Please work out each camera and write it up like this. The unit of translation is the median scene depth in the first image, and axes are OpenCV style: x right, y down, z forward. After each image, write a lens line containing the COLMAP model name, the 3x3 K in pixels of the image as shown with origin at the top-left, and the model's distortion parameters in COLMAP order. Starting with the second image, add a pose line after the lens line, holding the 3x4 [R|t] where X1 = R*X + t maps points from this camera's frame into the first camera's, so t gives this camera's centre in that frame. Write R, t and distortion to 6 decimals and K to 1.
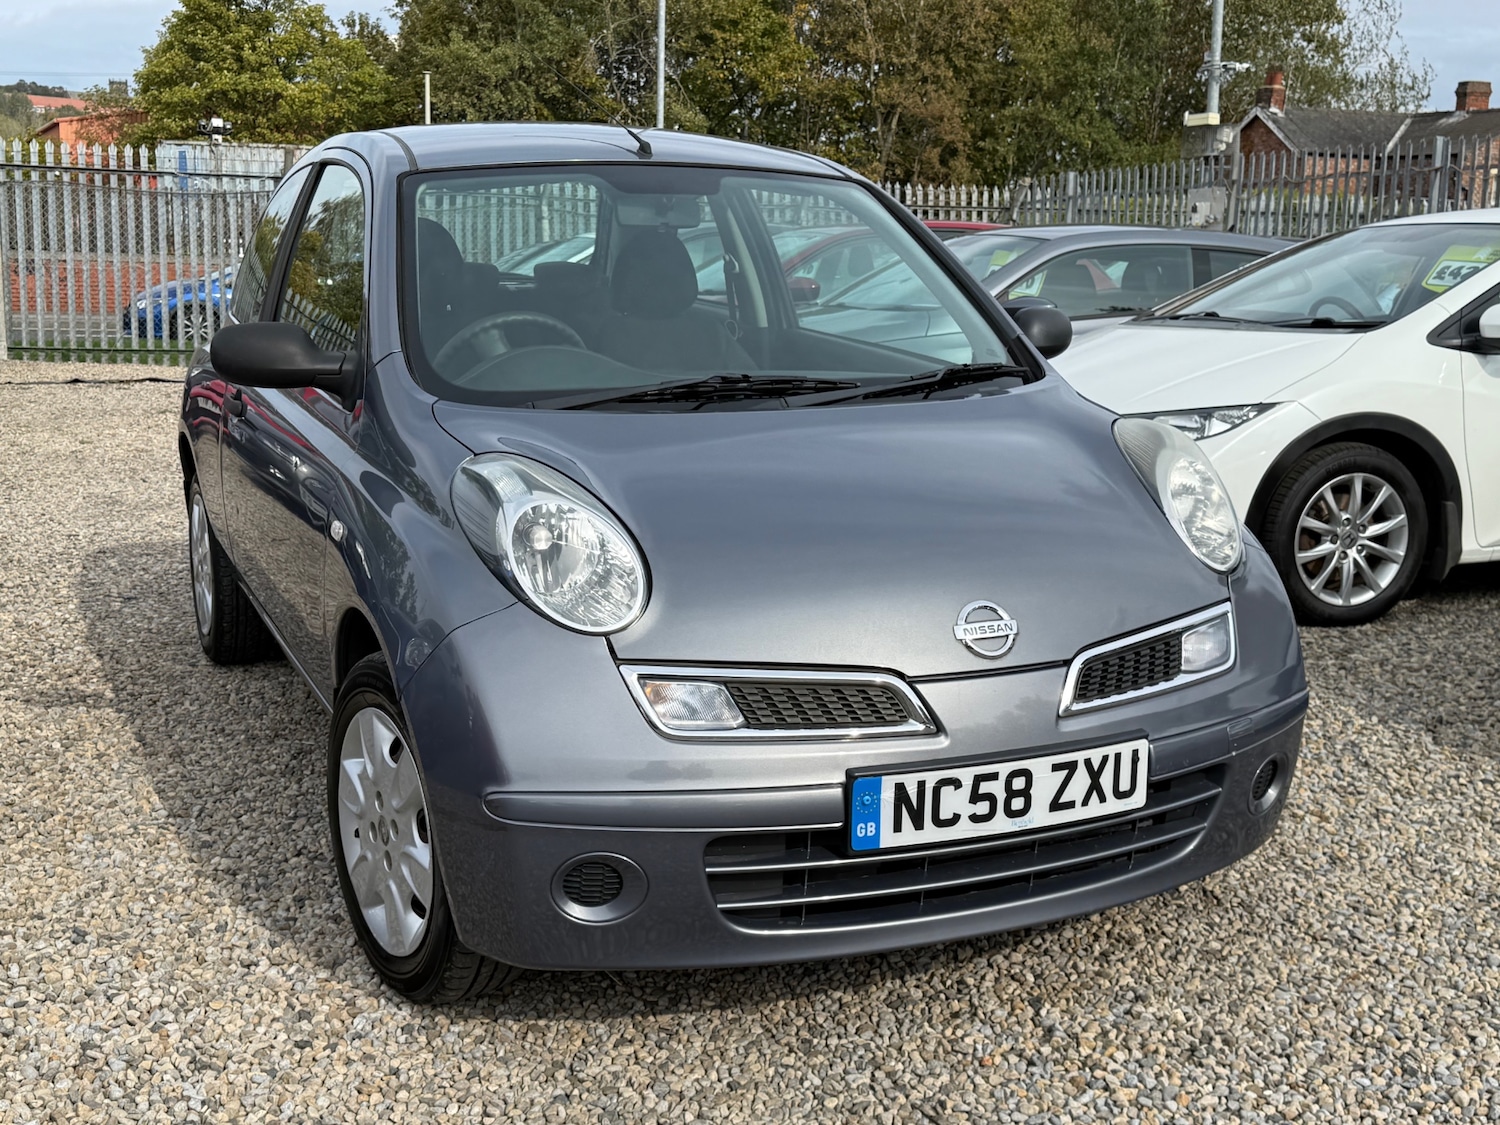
lens RADIAL K [[1681.6, 0, 727.8], [0, 1681.6, 570.2], [0, 0, 1]] dist [0.188948, -0.419573]
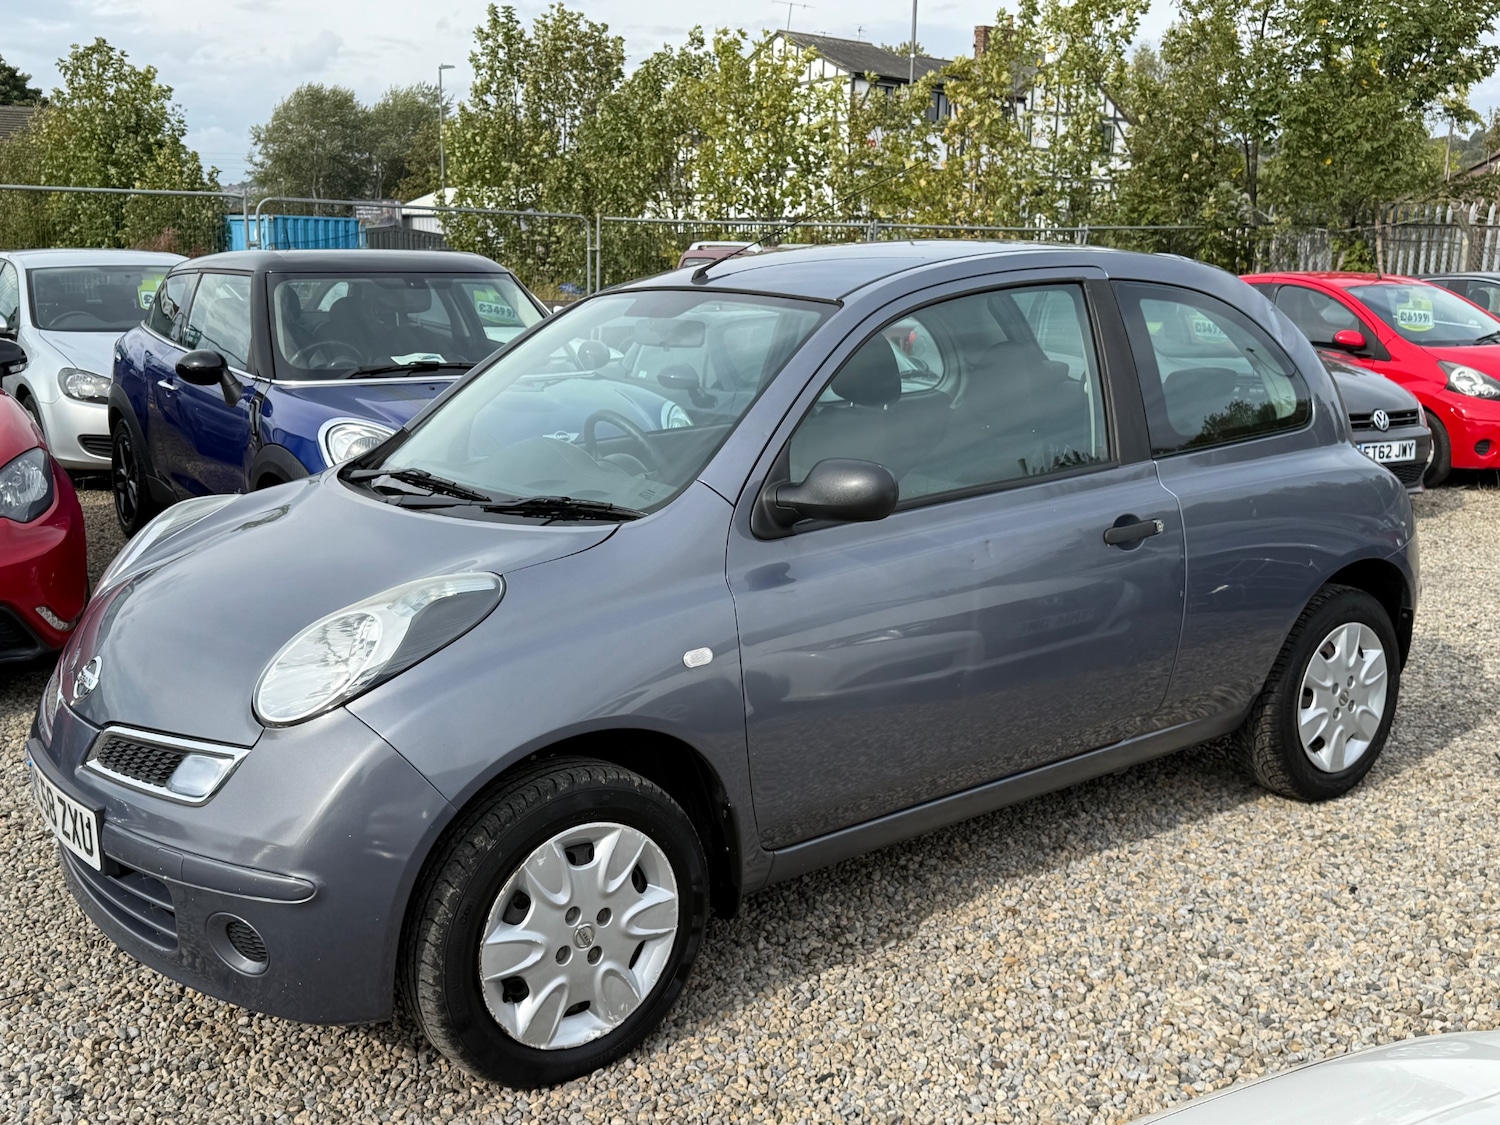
lens RADIAL K [[1489.7, 0, 768.6], [0, 1489.7, 580.2], [0, 0, 1]] dist [0.141018, -0.258328]
pose [[0.248146, 0.189413, -0.950024, 1.306008], [-0.190539, 0.971084, 0.143843, -0.288059], [0.949799, 0.145323, 0.277062, 1.130940]]
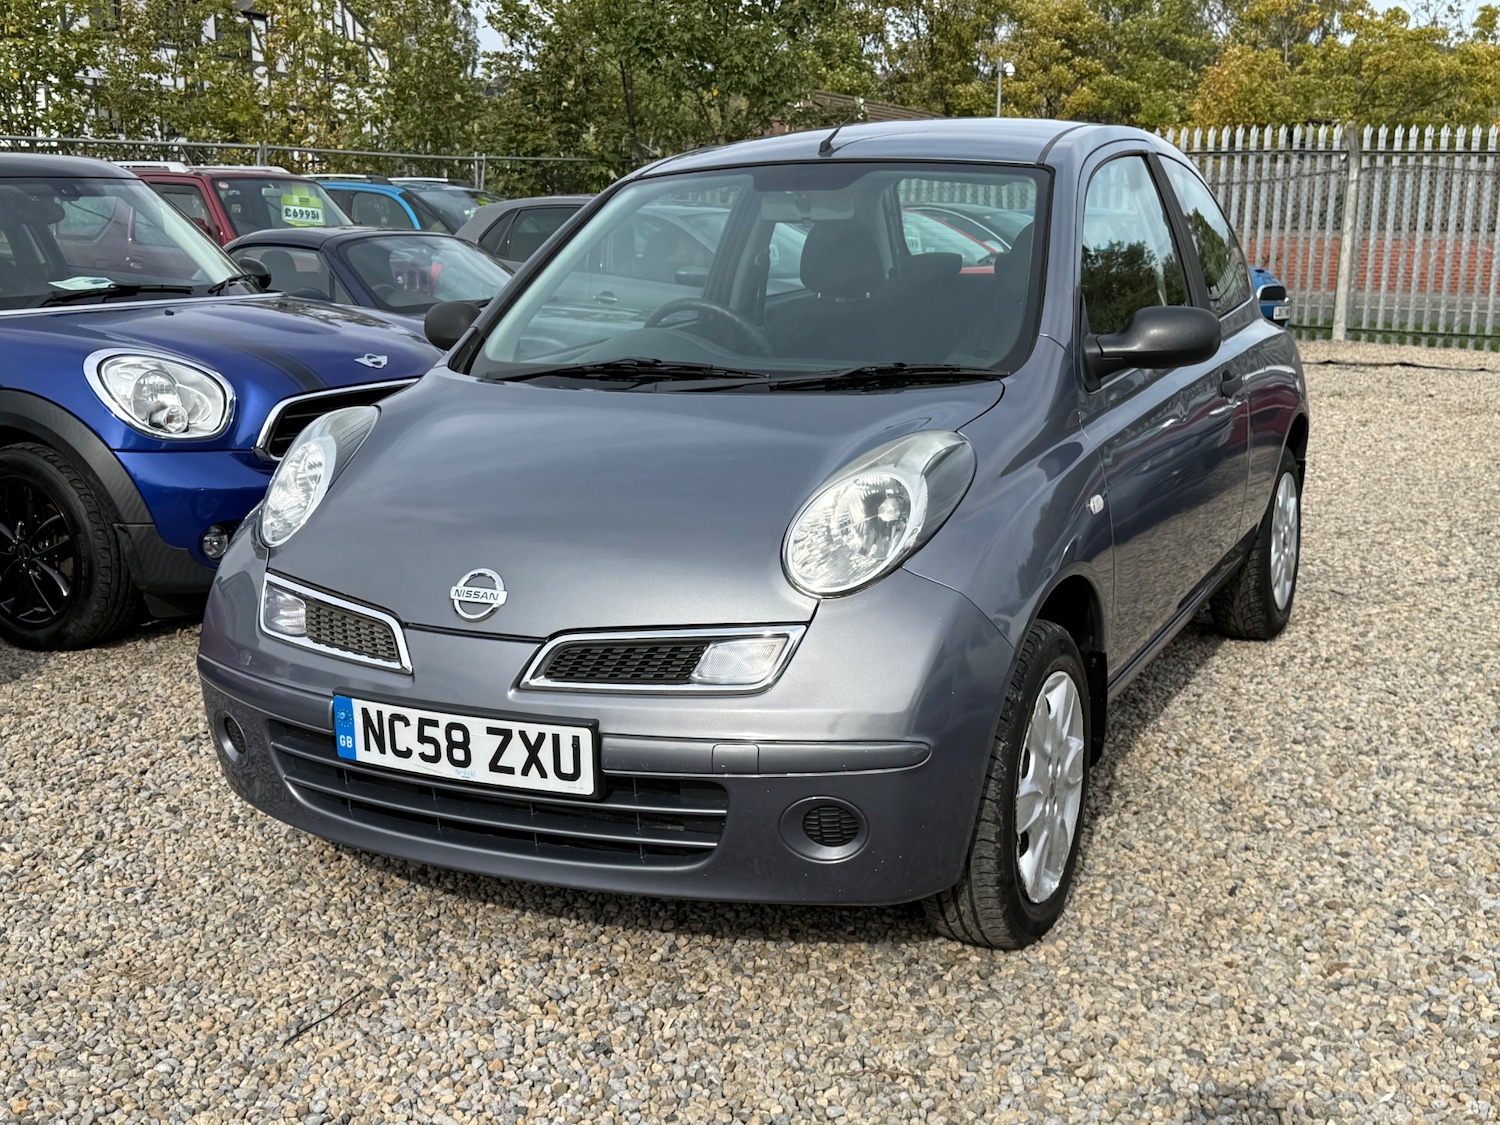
lens RADIAL K [[1682.3, 0, 753.3], [0, 1682.3, 559.2], [0, 0, 1]] dist [0.190252, -0.429075]
pose [[0.643981, 0.138385, -0.752421, 1.064776], [-0.134960, 0.988629, 0.066319, -0.082663], [0.753043, 0.058839, 0.655335, 0.404514]]
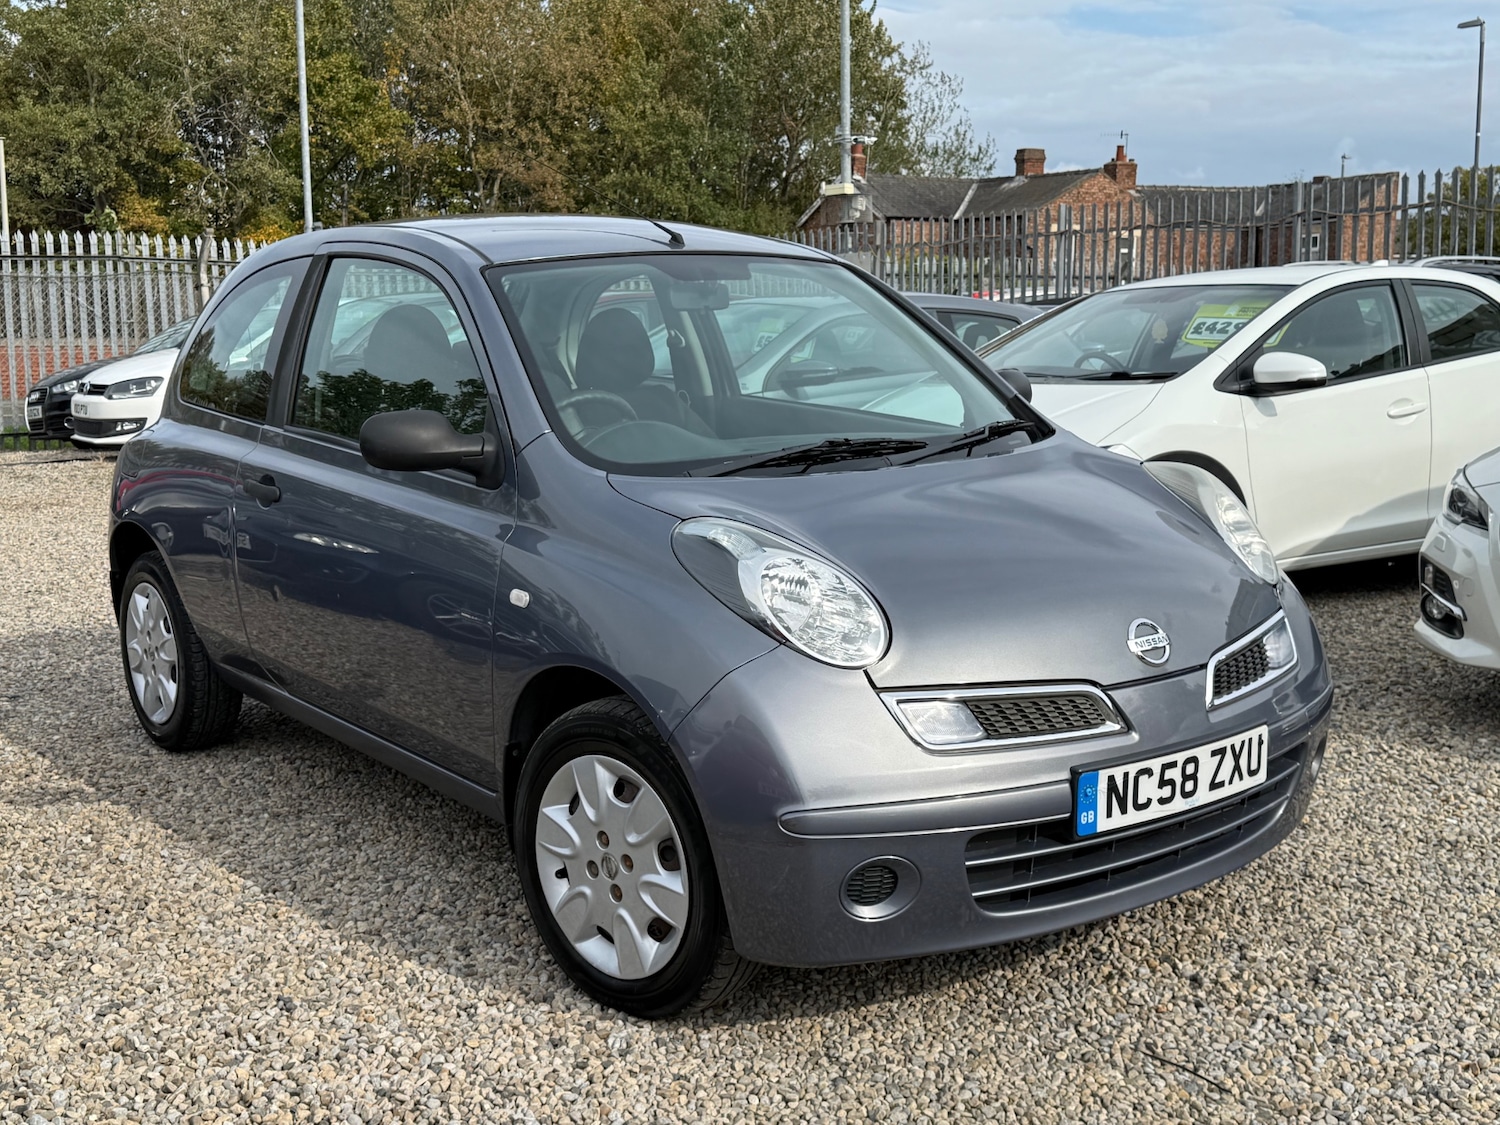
lens RADIAL K [[1677.7, 0, 728.1], [0, 1677.7, 582.6], [0, 0, 1]] dist [0.202362, -0.462220]
pose [[0.972153, -0.061589, 0.226110, -0.392777], [0.067889, 0.997489, -0.020187, -0.002614], [-0.224299, 0.034975, 0.973893, -0.094120]]
